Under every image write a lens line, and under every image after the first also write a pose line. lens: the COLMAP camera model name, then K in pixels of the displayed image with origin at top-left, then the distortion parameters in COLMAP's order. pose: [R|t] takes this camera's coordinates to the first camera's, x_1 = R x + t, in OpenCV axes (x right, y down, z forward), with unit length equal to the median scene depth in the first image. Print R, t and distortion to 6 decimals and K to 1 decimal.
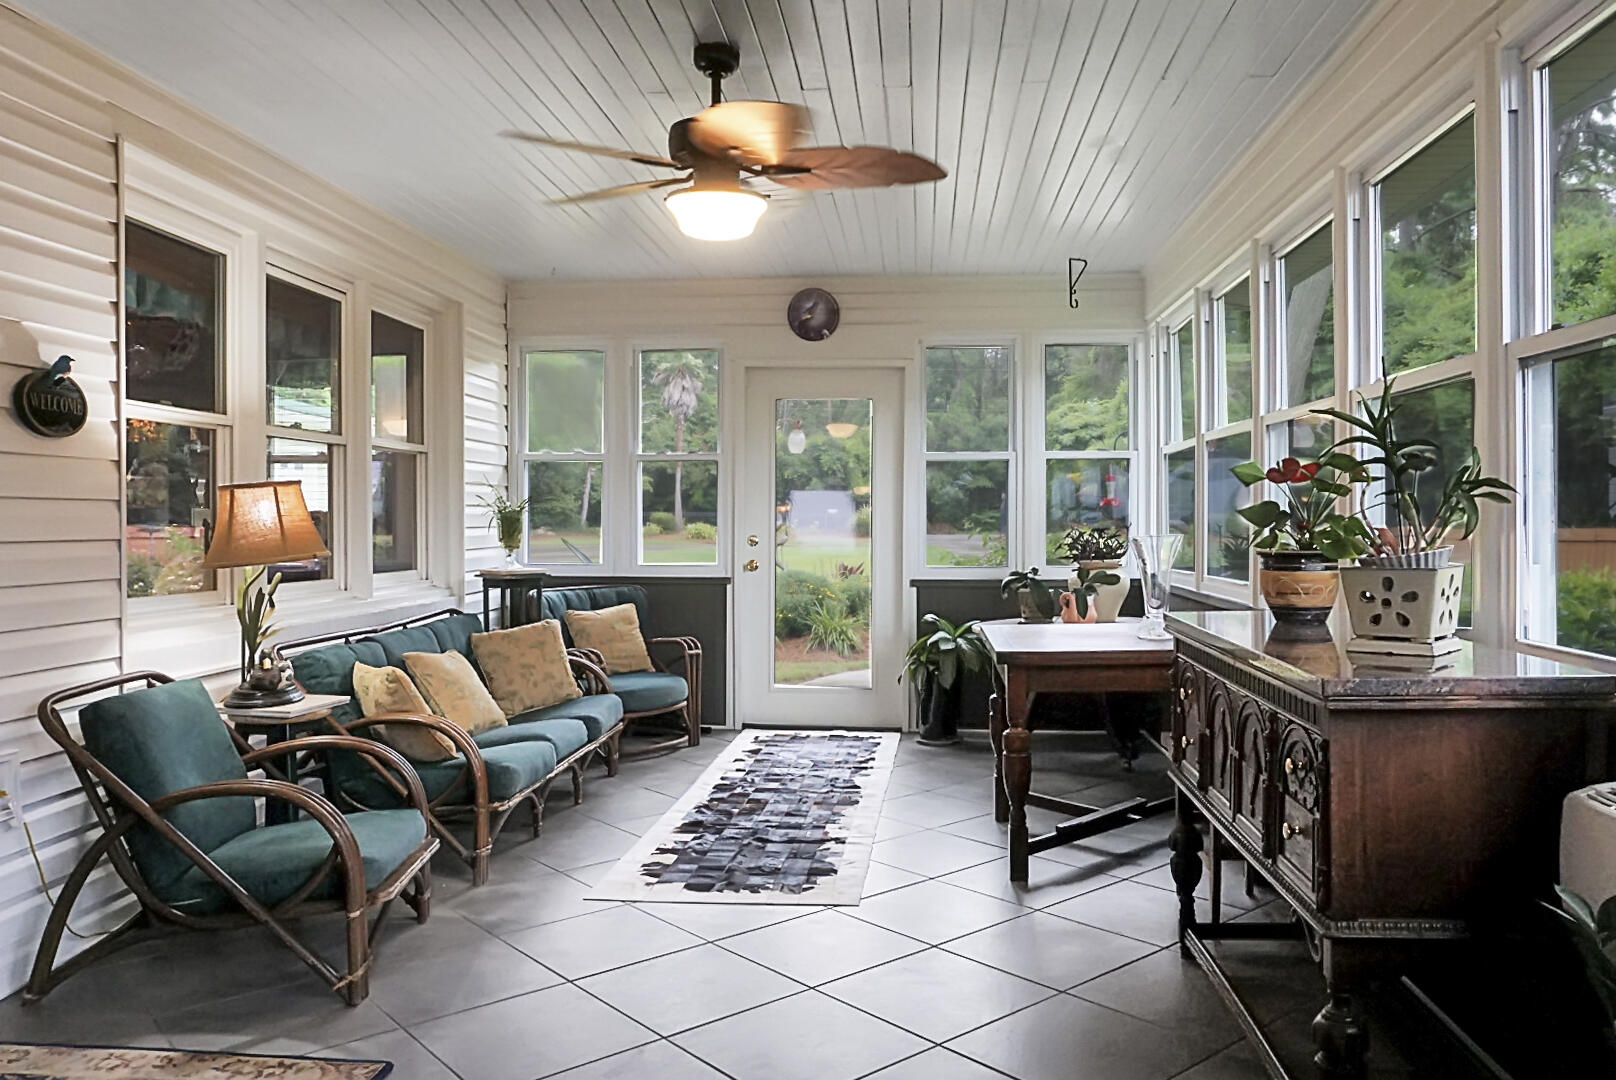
lens RADIAL K [[1288.6, 0, 807.3], [0, 1288.6, 536.8], [0, 0, 1]] dist [0.000683, 0.005969]
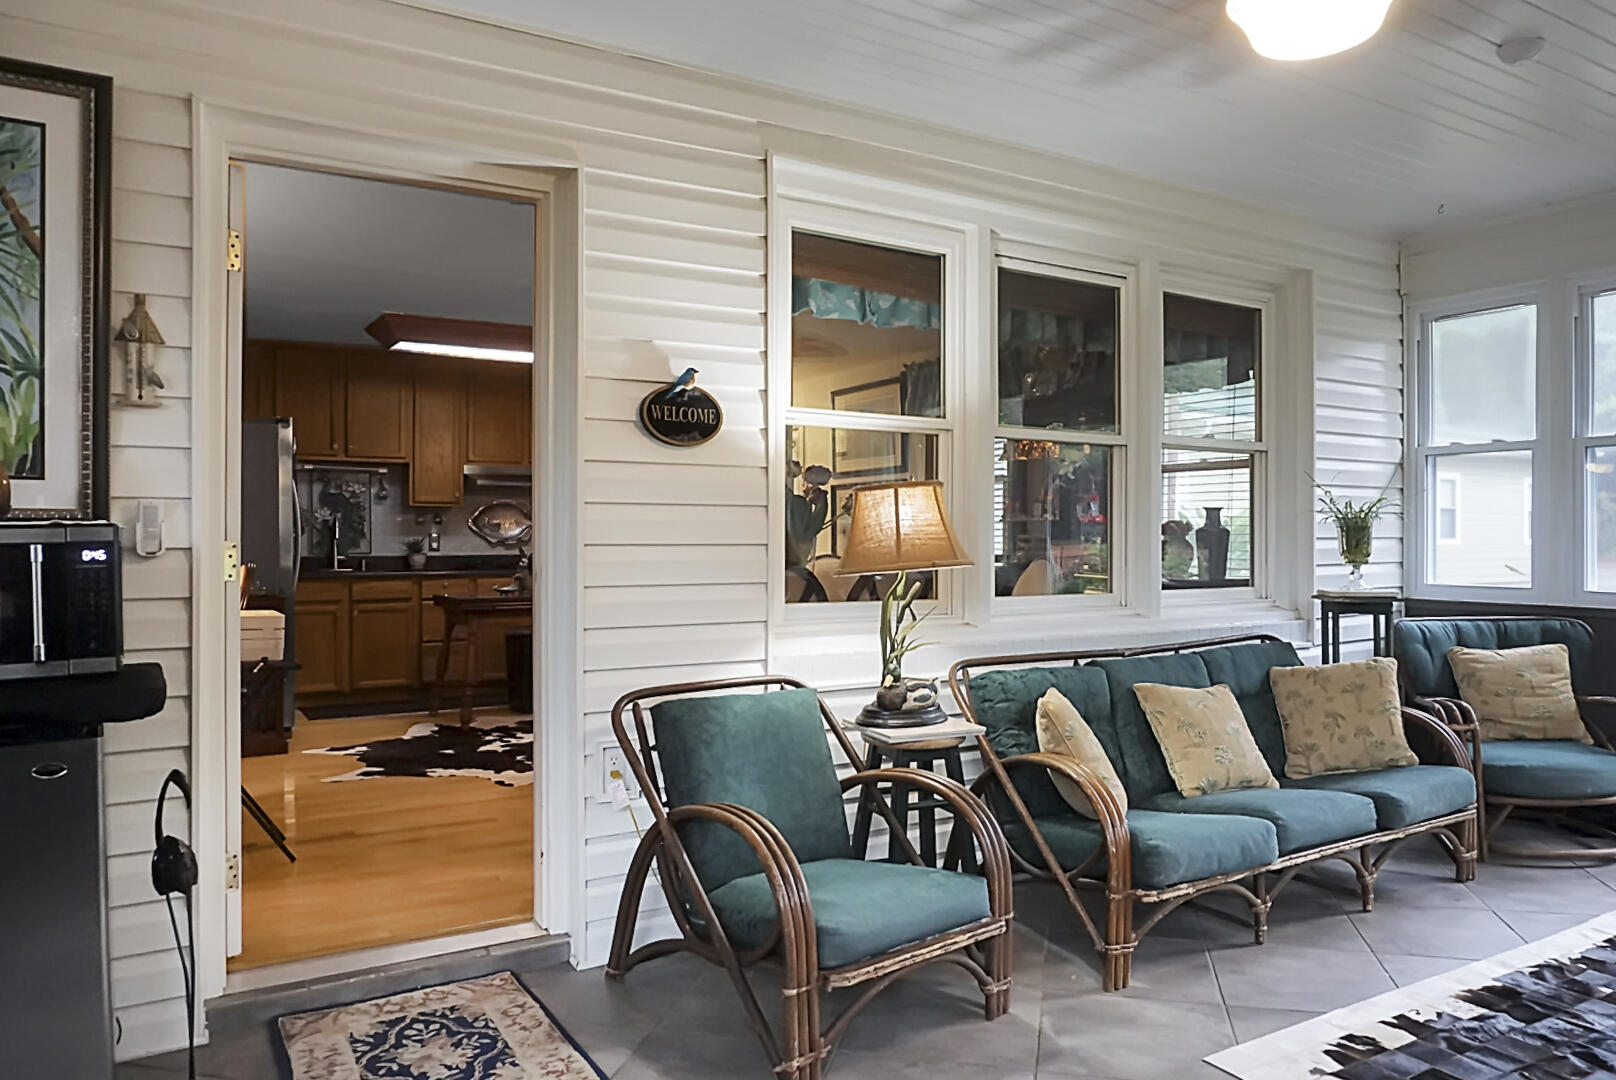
lens RADIAL K [[1131.6, 0, 808.0], [0, 1131.6, 540.0], [0, 0, 1]] dist [-0.013323, 0.010336]
pose [[0.596100, 0.002789, -0.802906, 0.167238], [-0.012137, 0.999911, -0.005538, 0.002677], [0.802819, 0.013046, 0.596081, 0.398996]]
